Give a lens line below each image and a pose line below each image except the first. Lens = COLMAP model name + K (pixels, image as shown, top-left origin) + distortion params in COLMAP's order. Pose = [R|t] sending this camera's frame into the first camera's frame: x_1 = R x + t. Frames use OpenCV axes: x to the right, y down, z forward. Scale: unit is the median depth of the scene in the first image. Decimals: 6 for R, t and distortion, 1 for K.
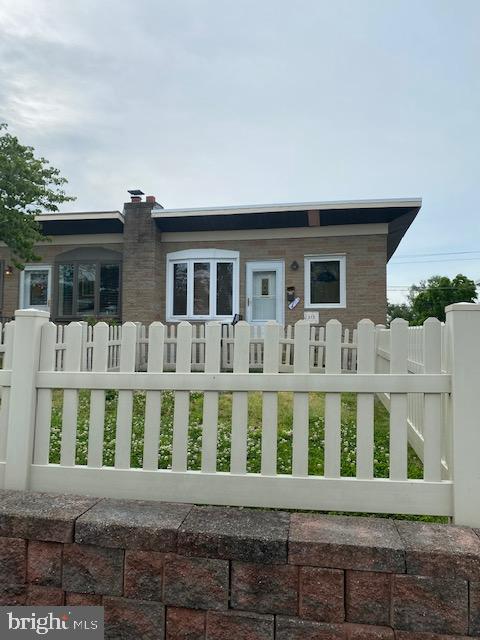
lens RADIAL K [[490.8, 0, 241.5], [0, 490.8, 320.3], [0, 0, 1]] dist [0.031753, 0.008565]
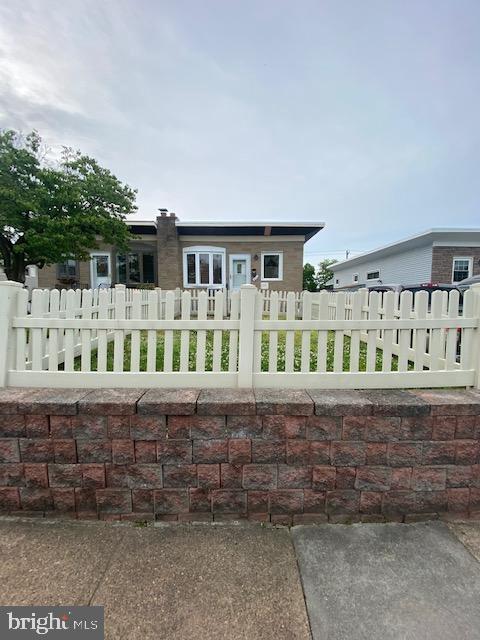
lens RADIAL K [[261.1, 0, 239.1], [0, 261.1, 318.7], [0, 0, 1]] dist [-0.008834, -0.000388]
pose [[0.979981, -0.017870, 0.198285, -0.166031], [-0.006683, 0.992449, 0.122476, -0.001731], [-0.198977, -0.121349, 0.972462, 0.039497]]
